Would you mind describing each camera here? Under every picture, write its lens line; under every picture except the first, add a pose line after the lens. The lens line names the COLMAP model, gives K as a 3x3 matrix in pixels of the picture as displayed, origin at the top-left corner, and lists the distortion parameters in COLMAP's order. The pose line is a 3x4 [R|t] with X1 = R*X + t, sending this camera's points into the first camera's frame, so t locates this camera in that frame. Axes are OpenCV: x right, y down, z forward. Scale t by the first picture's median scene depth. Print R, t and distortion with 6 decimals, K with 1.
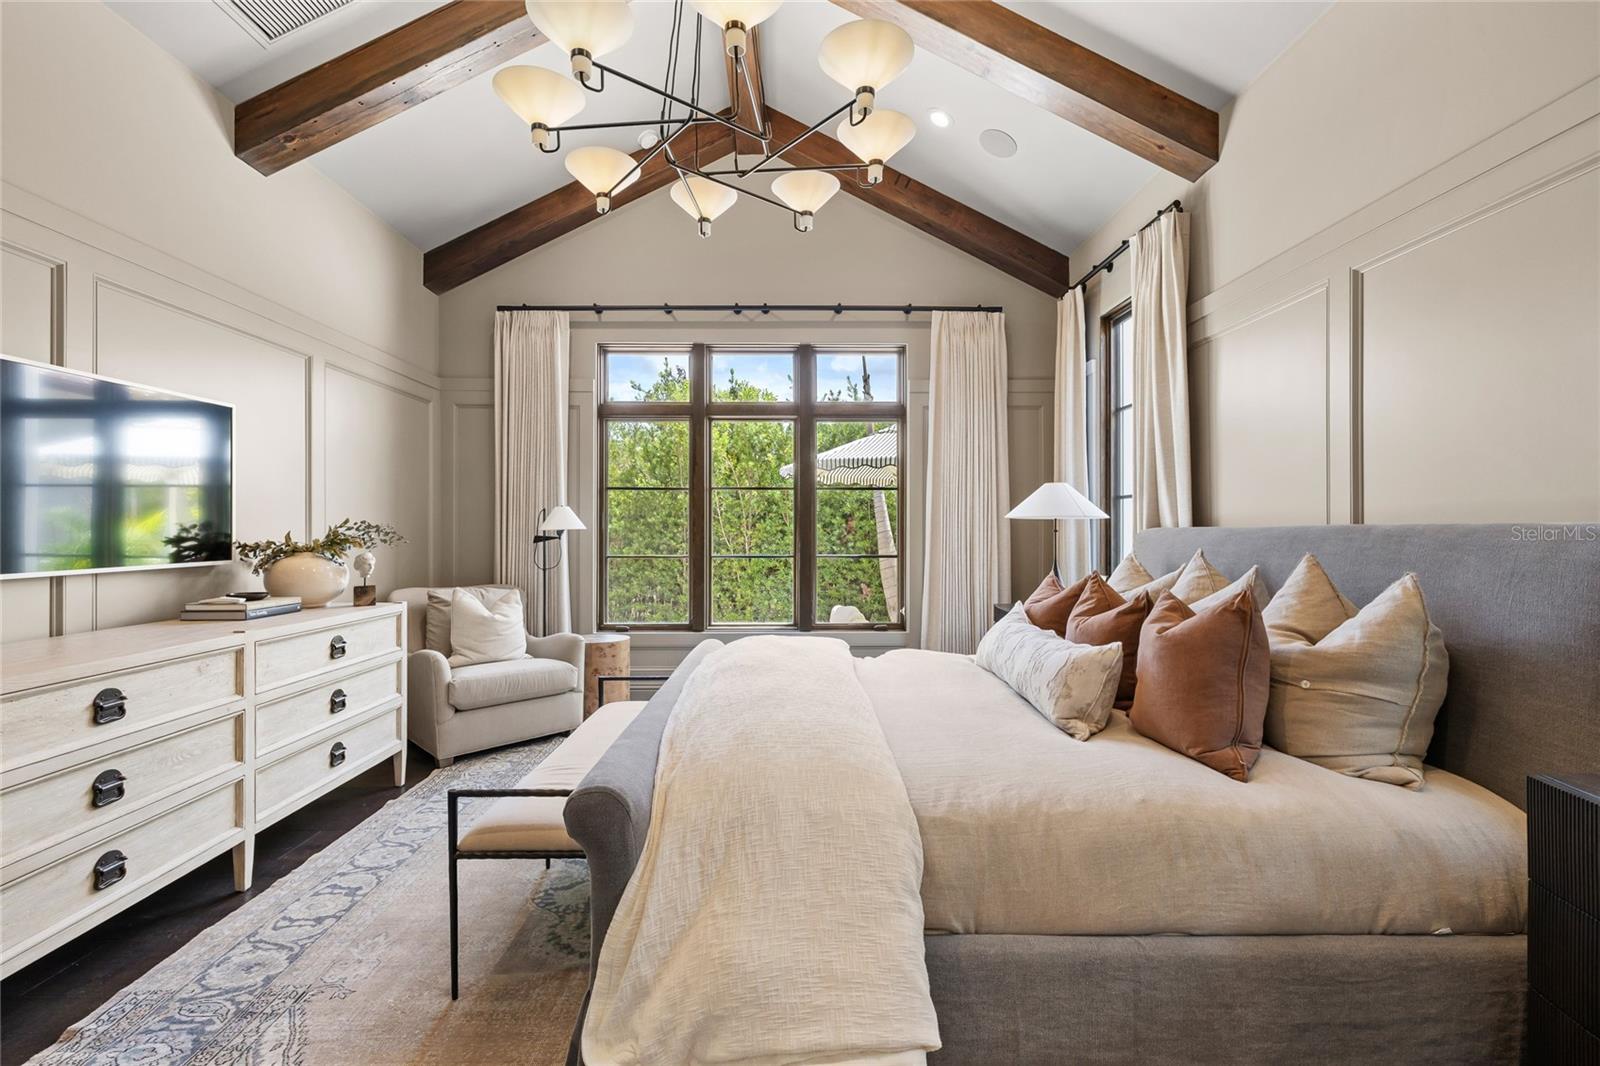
lens RADIAL K [[688.5, 0, 792.1], [0, 688.5, 531.1], [0, 0, 1]] dist [0.000640, 0.000288]
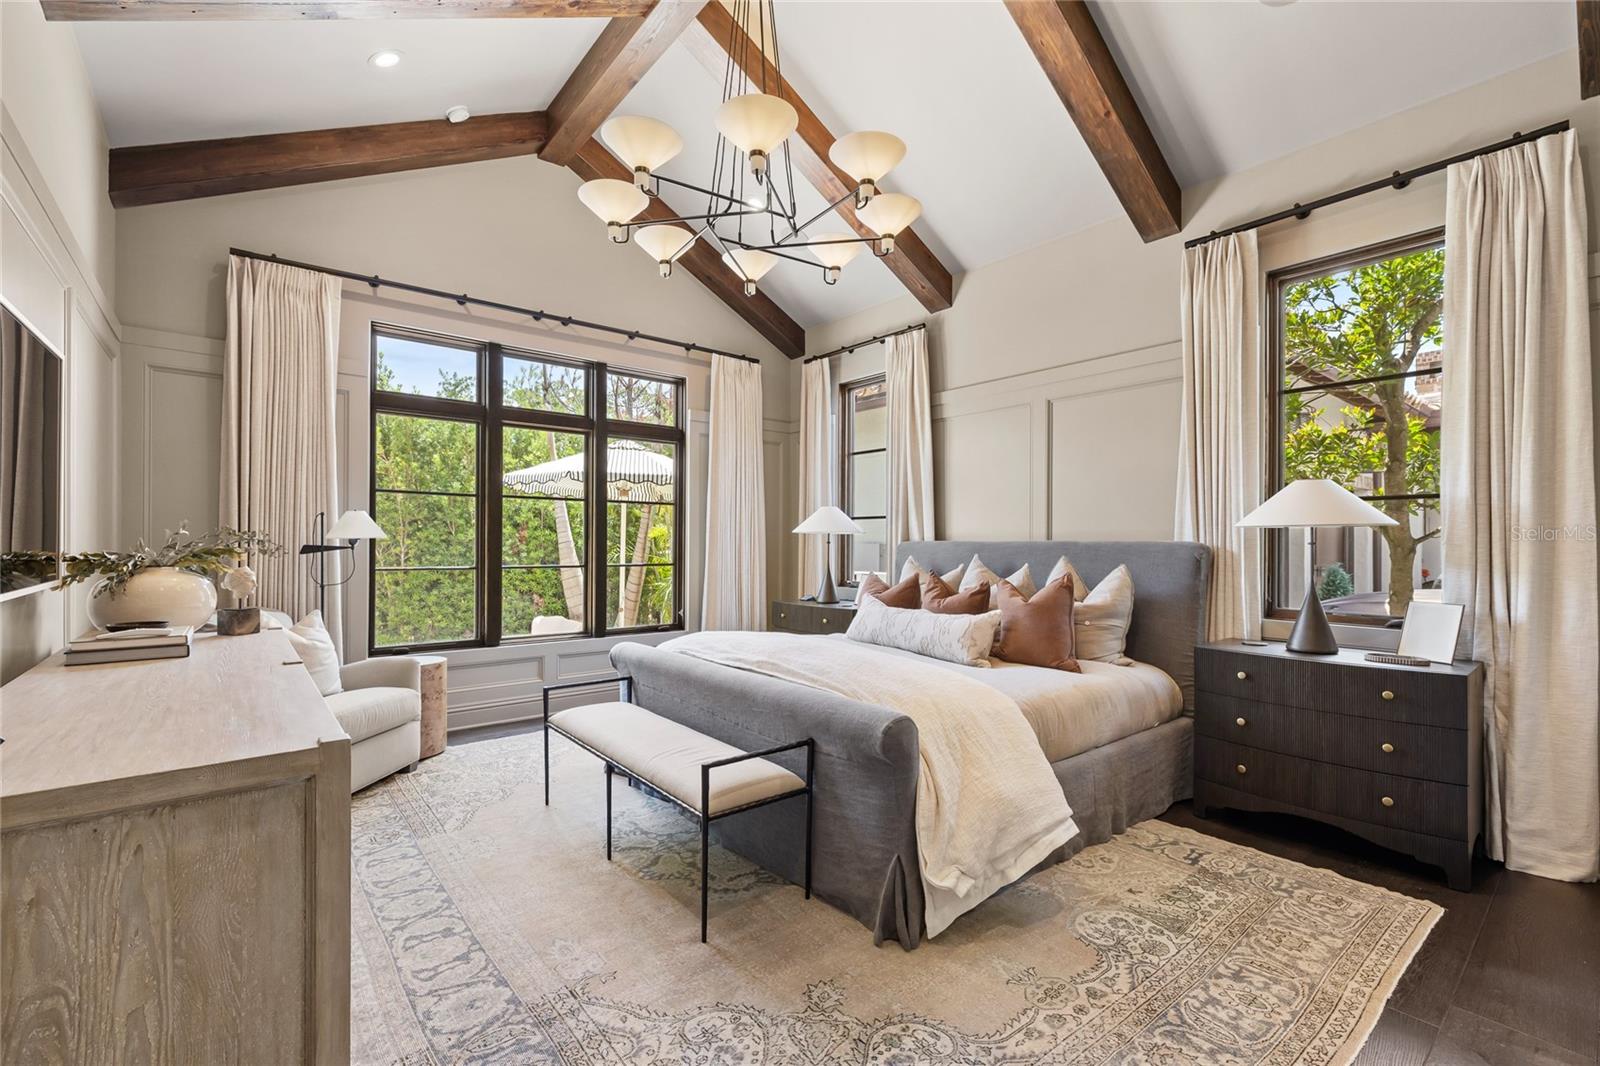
lens RADIAL K [[688.5, 0, 796.9], [0, 688.5, 544.1], [0, 0, 1]] dist [0.000640, 0.000288]
pose [[0.782377, 0.003269, 0.622796, -0.410145], [-0.005817, 0.999981, 0.002058, 0.000341], [-0.622778, -0.005233, 0.782381, -0.002881]]
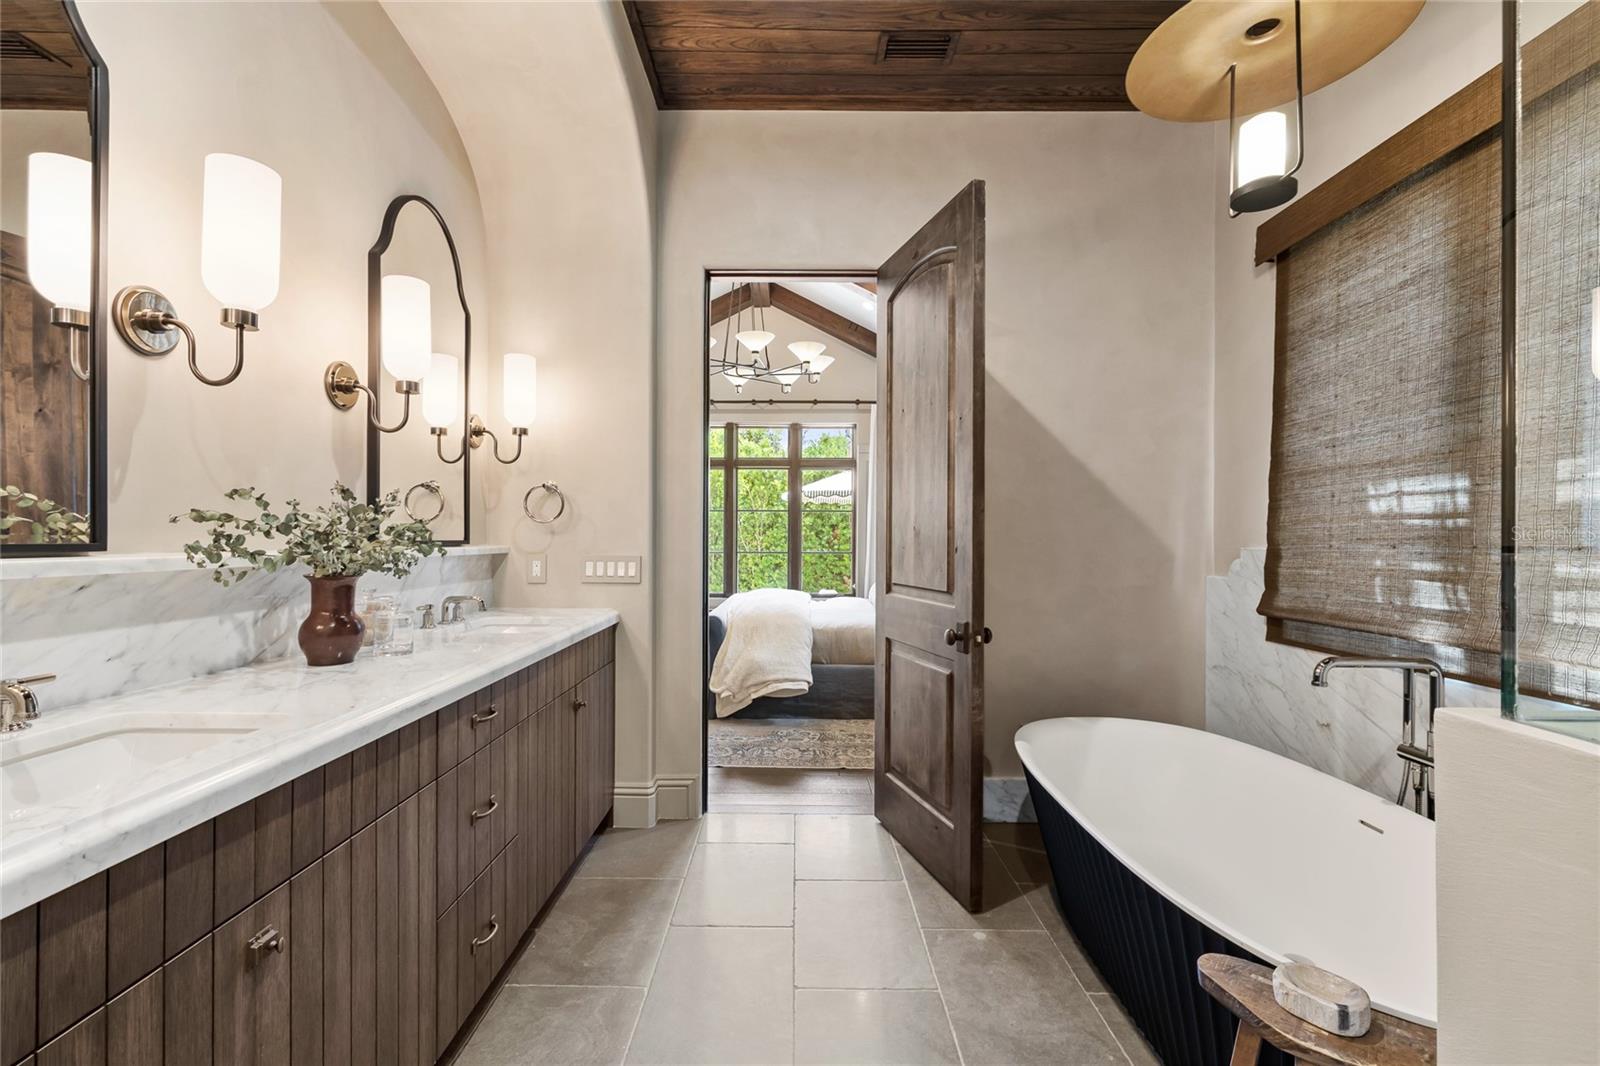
lens RADIAL K [[688.5, 0, 796.1], [0, 688.5, 536.2], [0, 0, 1]] dist [0.000640, 0.000288]
pose [[0.999913, 0.003862, -0.012614, 0.045143], [-0.003882, 0.999991, -0.001558, 0.001562], [0.012608, 0.001607, 0.999919, -0.662006]]
